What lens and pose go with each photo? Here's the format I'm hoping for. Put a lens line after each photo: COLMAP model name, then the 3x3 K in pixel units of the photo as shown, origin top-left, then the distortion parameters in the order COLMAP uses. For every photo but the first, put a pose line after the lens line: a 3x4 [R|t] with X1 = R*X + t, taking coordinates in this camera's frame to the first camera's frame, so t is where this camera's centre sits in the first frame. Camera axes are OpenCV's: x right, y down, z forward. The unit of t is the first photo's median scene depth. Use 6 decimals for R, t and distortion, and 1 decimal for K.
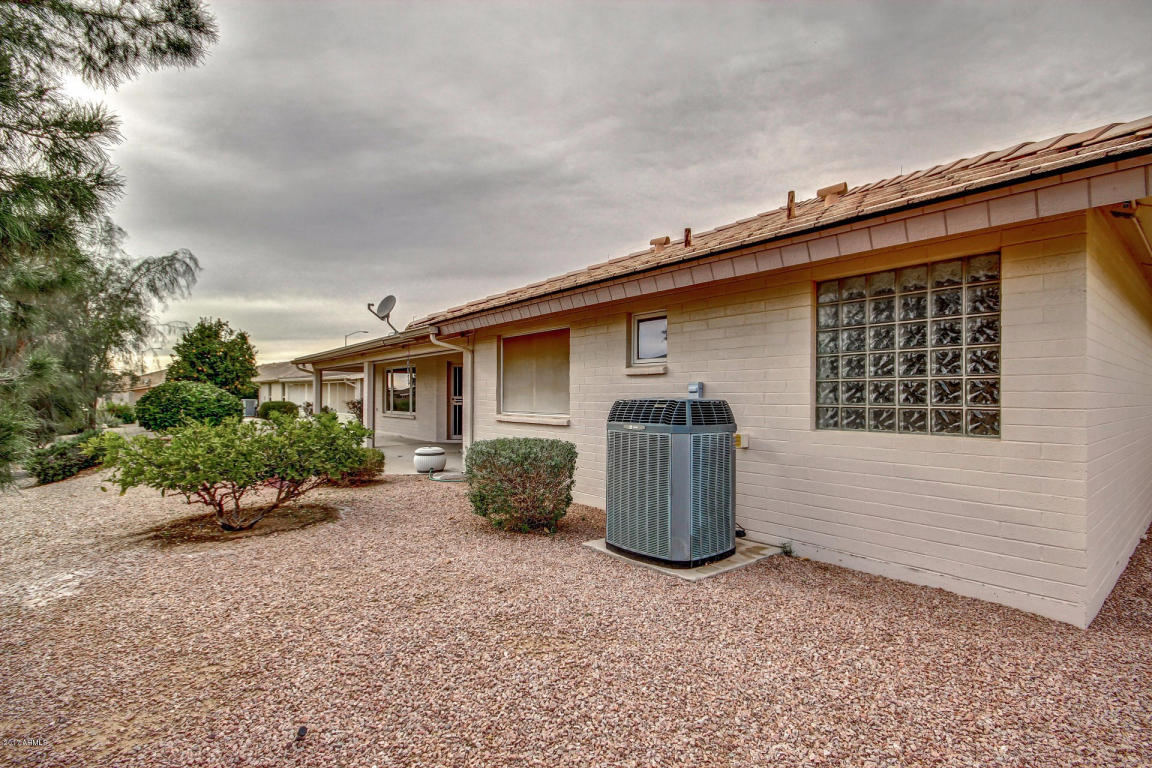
lens RADIAL K [[536.3, 0, 576.4], [0, 536.3, 391.2], [0, 0, 1]] dist [-0.004446, -0.000199]
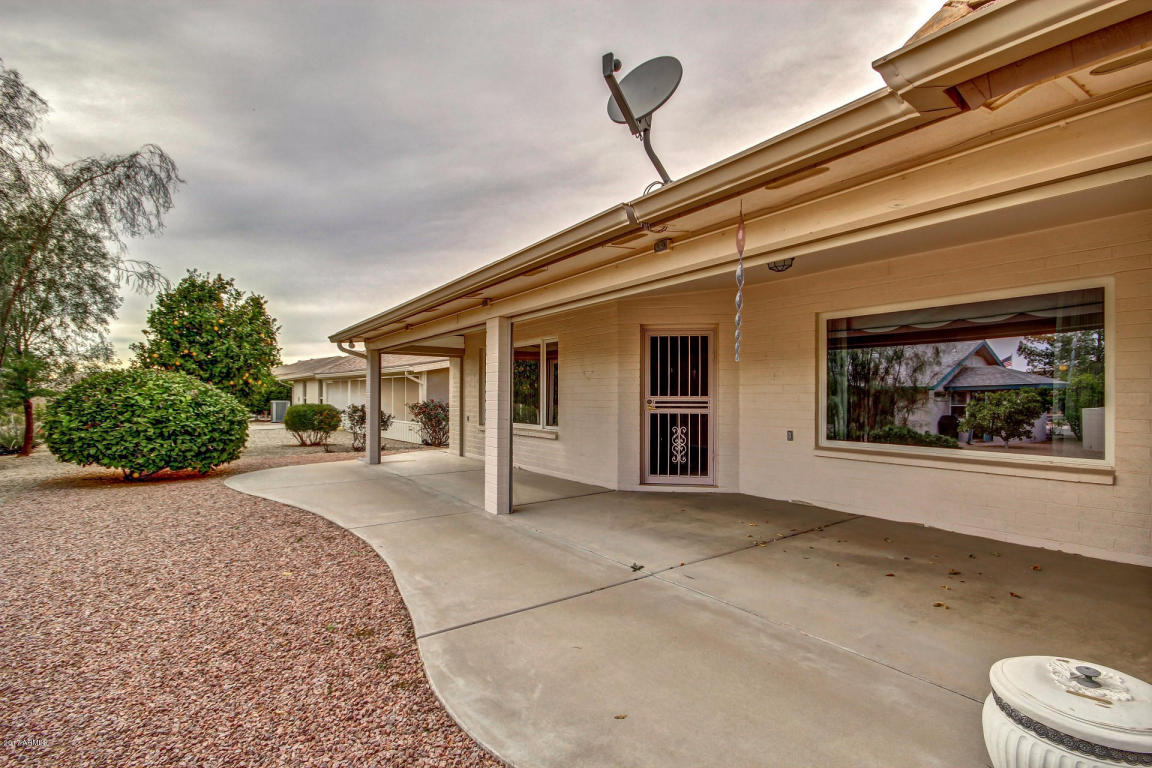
lens RADIAL K [[536.3, 0, 576.2], [0, 536.3, 387.1], [0, 0, 1]] dist [-0.004446, -0.000199]
pose [[0.998270, -0.001354, -0.058782, -0.216886], [0.000783, 0.999952, -0.009730, 0.004572], [0.058792, 0.009667, 0.998223, 0.407438]]
